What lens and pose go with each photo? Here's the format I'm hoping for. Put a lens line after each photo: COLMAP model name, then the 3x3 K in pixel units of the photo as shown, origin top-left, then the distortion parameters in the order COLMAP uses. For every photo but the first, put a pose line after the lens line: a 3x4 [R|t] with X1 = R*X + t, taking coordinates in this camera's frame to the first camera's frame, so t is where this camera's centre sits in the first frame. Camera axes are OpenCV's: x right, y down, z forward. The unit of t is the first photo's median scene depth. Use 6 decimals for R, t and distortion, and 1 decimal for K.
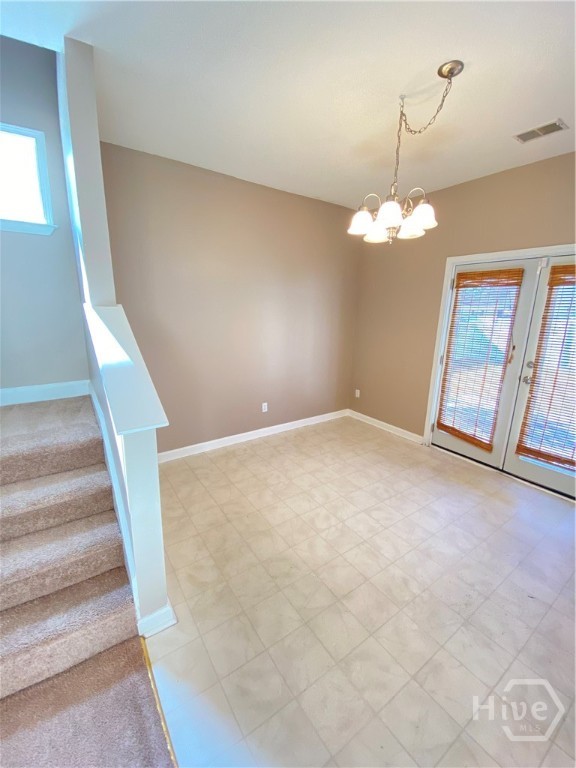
lens RADIAL K [[313.5, 0, 286.0], [0, 313.5, 383.8], [0, 0, 1]] dist [0.008693, -0.013434]
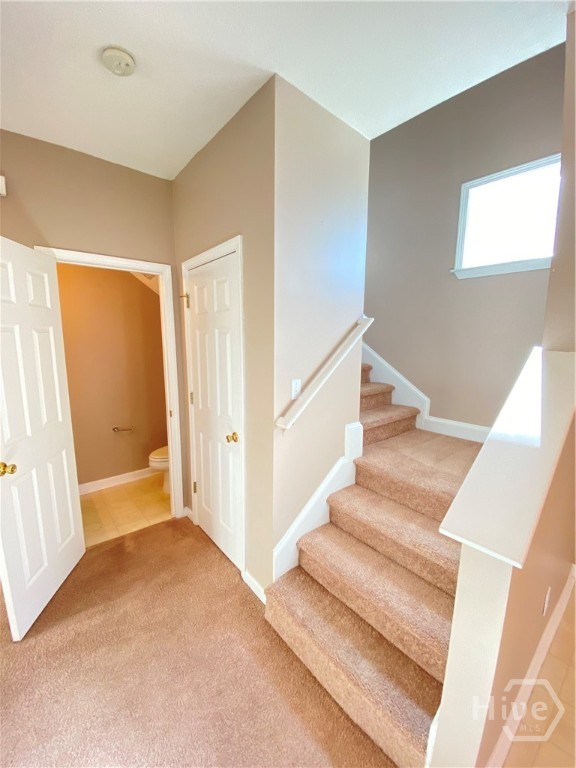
lens RADIAL K [[313.5, 0, 289.8], [0, 313.5, 385.8], [0, 0, 1]] dist [0.008693, -0.013434]
pose [[0.106667, 0.143932, -0.983822, 0.061559], [-0.240419, 0.963840, 0.114942, -0.130243], [0.964791, 0.224269, 0.137414, 0.393639]]
